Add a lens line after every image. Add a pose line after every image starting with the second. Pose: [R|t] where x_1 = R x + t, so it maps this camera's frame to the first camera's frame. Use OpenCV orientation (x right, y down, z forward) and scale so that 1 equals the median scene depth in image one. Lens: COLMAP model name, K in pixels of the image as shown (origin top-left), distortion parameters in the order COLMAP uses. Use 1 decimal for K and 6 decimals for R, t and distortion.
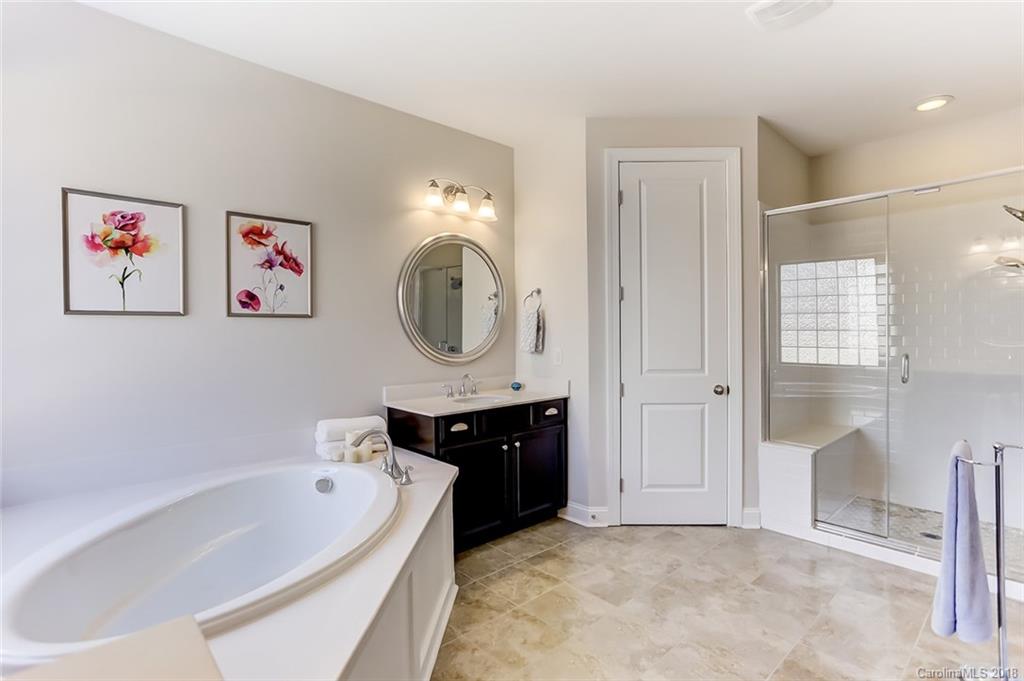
lens RADIAL K [[508.8, 0, 512.0], [0, 508.8, 340.5], [0, 0, 1]] dist [-0.002844, -0.000278]
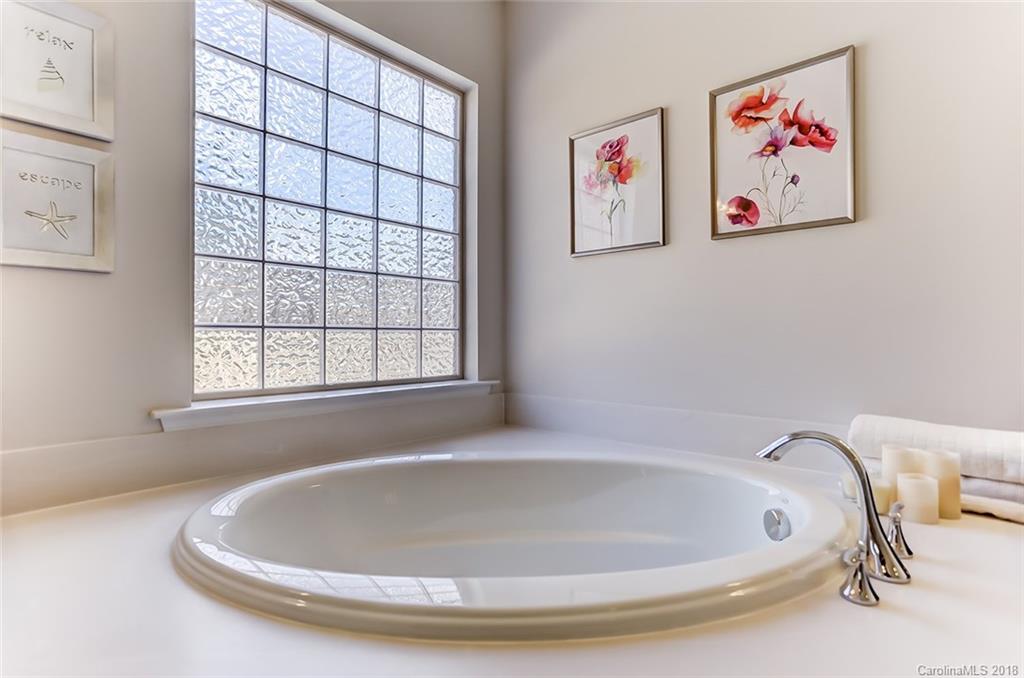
lens RADIAL K [[502.4, 0, 508.4], [0, 502.4, 330.2], [0, 0, 1]] dist [-0.001795, 0.000256]
pose [[0.093505, -0.006040, -0.995600, 0.110566], [-0.023526, 0.999689, -0.008275, 0.090316], [0.995341, 0.024196, 0.093334, 0.634800]]
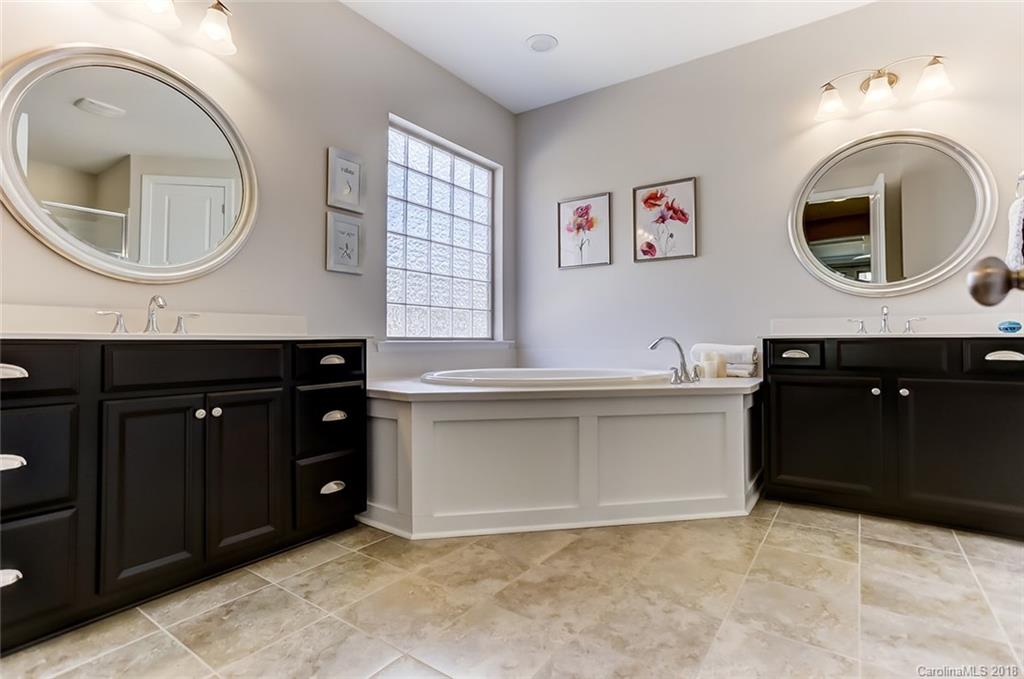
lens RADIAL K [[488.3, 0, 508.7], [0, 488.3, 335.9], [0, 0, 1]] dist [0.001460, 0.000409]
pose [[0.214717, 0.003508, -0.976670, 0.676206], [-0.020737, 0.999785, -0.000968, 0.161727], [0.976456, 0.020461, 0.214743, 0.359912]]
